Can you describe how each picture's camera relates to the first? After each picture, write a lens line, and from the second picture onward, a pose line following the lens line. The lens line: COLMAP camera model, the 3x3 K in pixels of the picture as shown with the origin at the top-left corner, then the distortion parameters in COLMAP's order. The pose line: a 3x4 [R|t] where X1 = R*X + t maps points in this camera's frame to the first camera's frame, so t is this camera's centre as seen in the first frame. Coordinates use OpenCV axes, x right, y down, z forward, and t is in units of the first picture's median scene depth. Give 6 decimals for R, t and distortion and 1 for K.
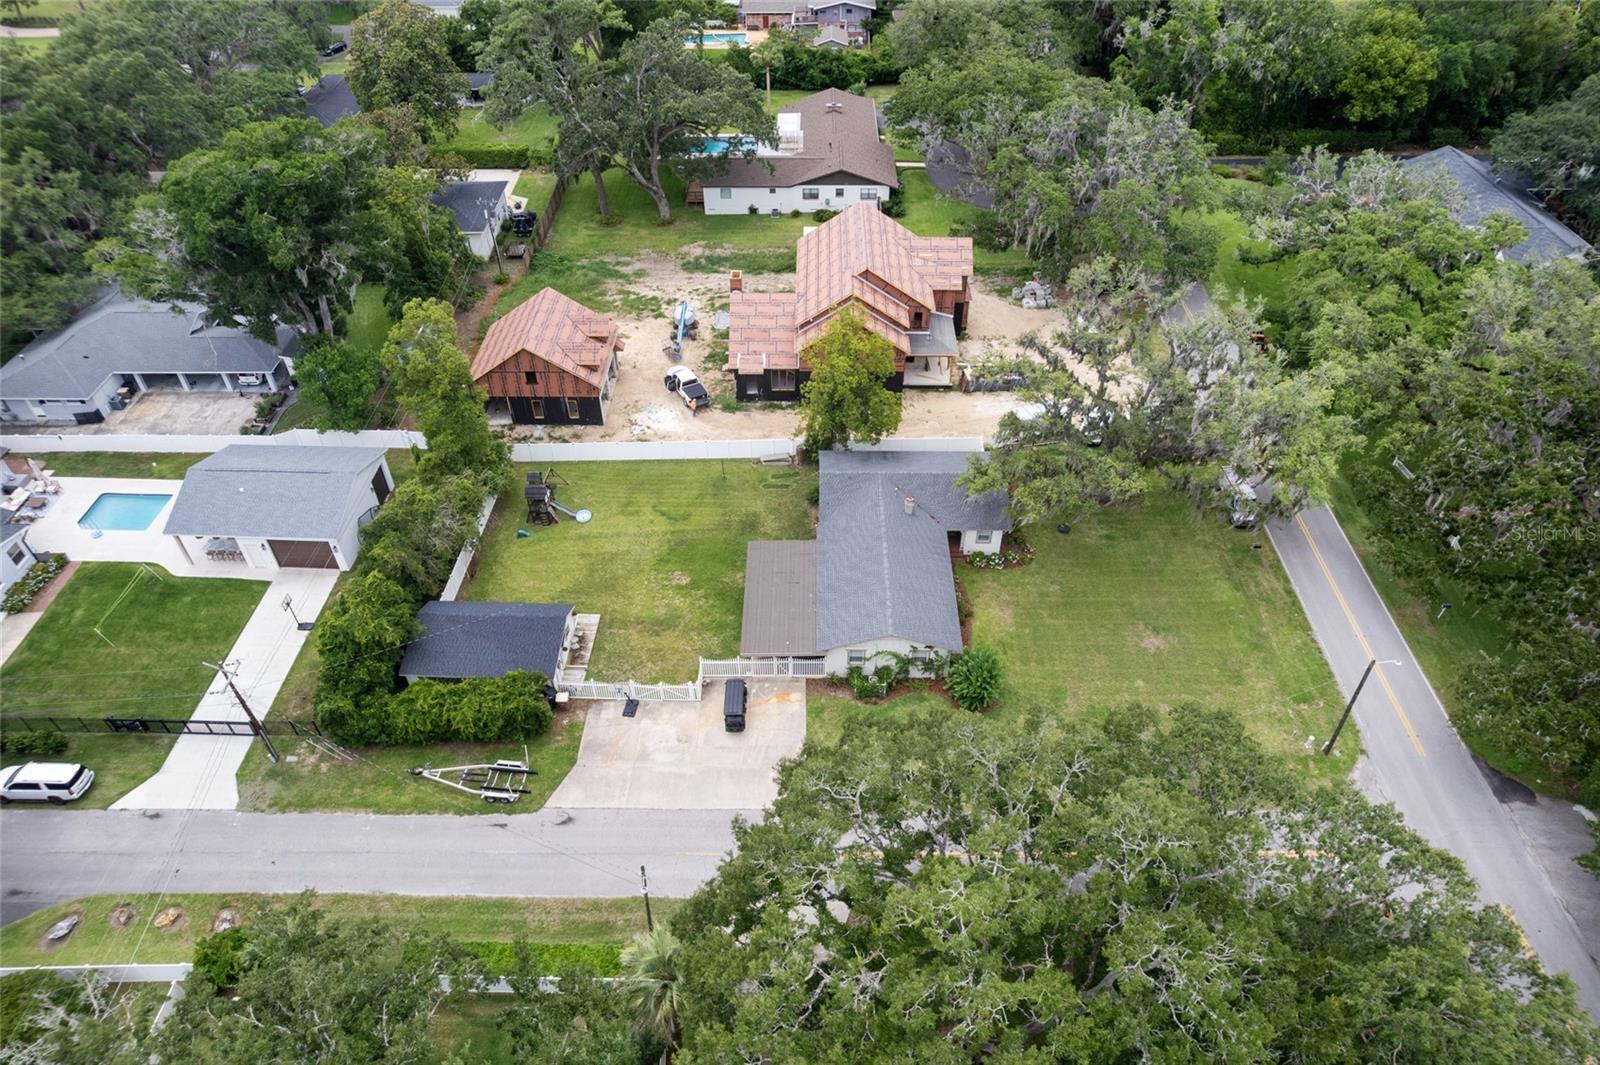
lens RADIAL K [[1022.0, 0, 804.9], [0, 1022.0, 544.3], [0, 0, 1]] dist [-0.079121, 0.063656]
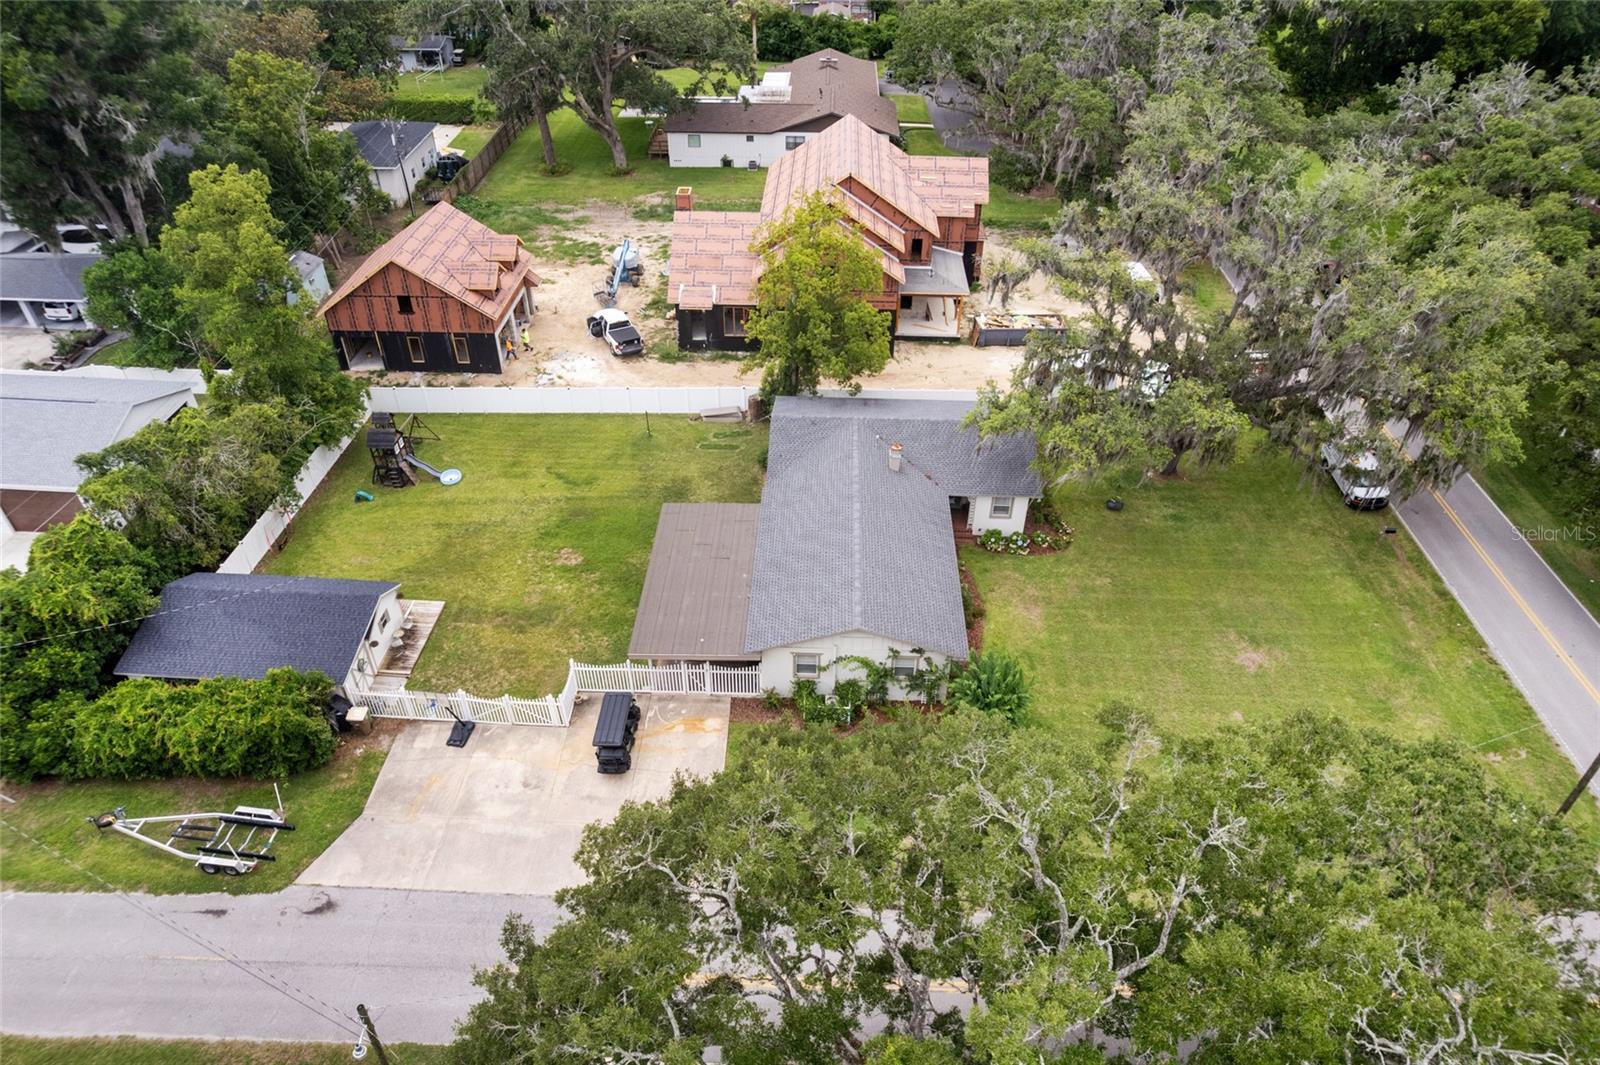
lens RADIAL K [[1022.0, 0, 804.9], [0, 1022.0, 544.3], [0, 0, 1]] dist [-0.079121, 0.063656]
pose [[0.999687, 0.022631, -0.010687, 0.045345], [-0.023321, 0.997297, -0.069670, 0.065526], [0.009082, 0.069897, 0.997513, 0.282851]]
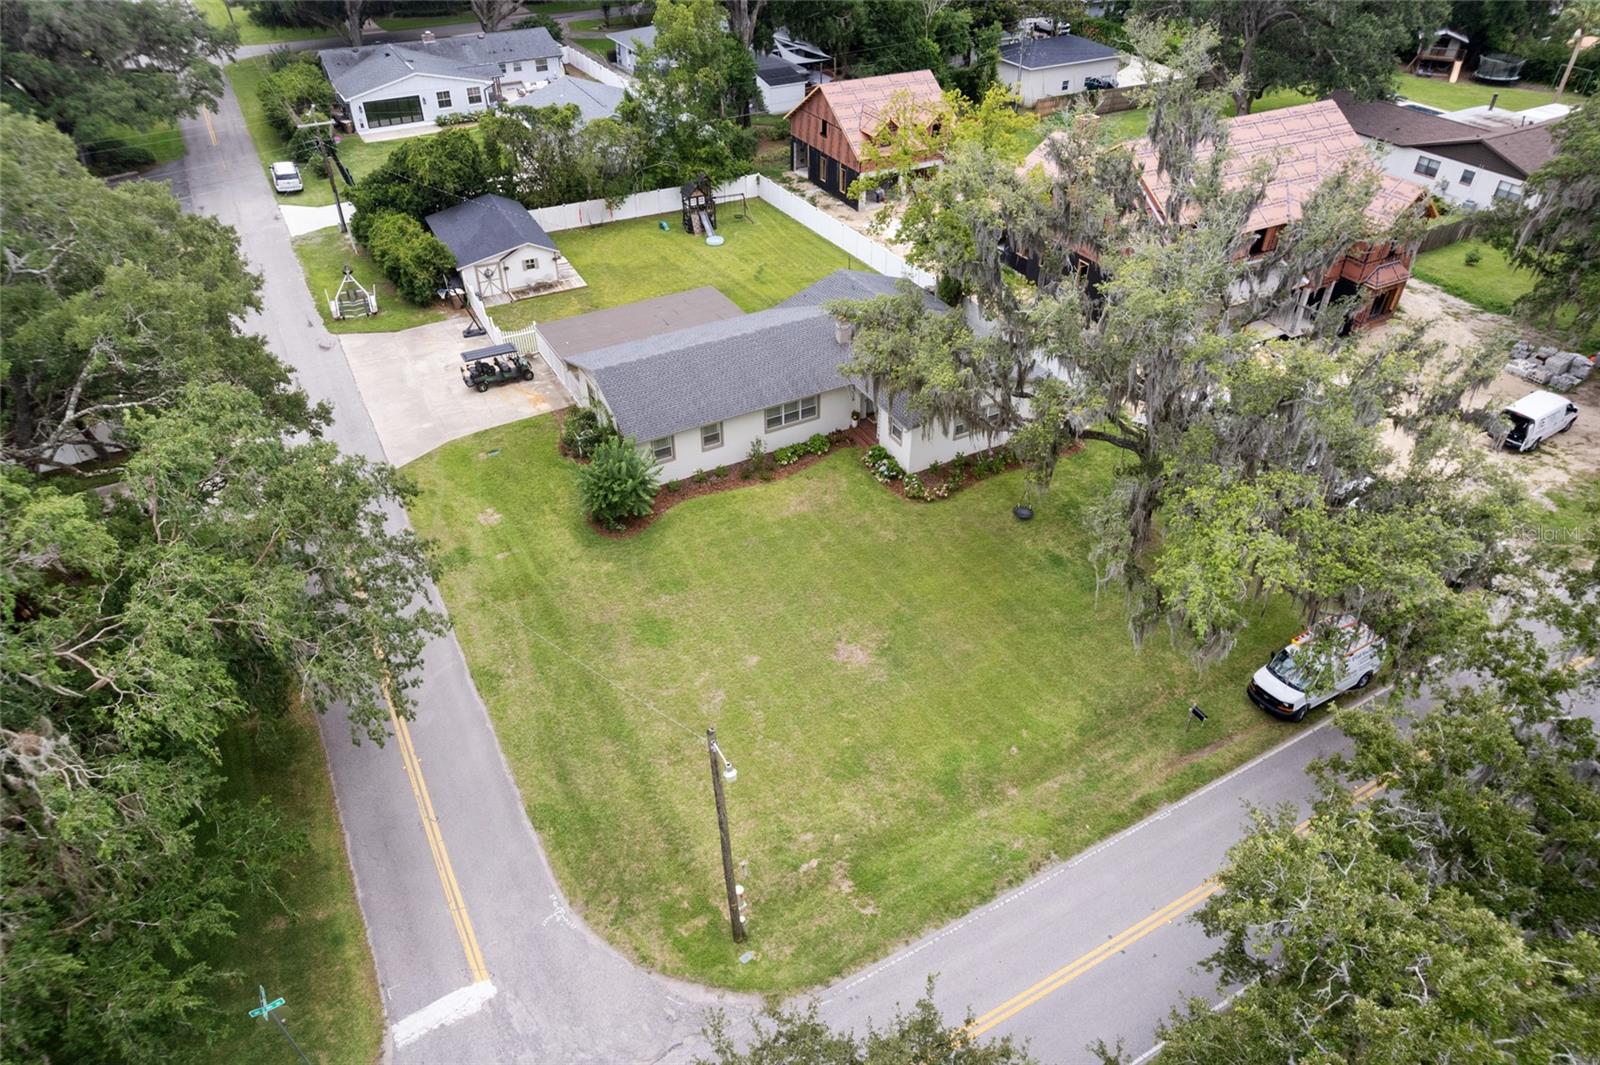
lens RADIAL K [[1022.0, 0, 804.9], [0, 1022.0, 544.3], [0, 0, 1]] dist [-0.079121, 0.063656]
pose [[0.493883, 0.543949, -0.678380, 0.598412], [-0.589822, 0.782813, 0.198278, -0.042732], [0.638898, 0.302198, 0.707450, 0.487506]]
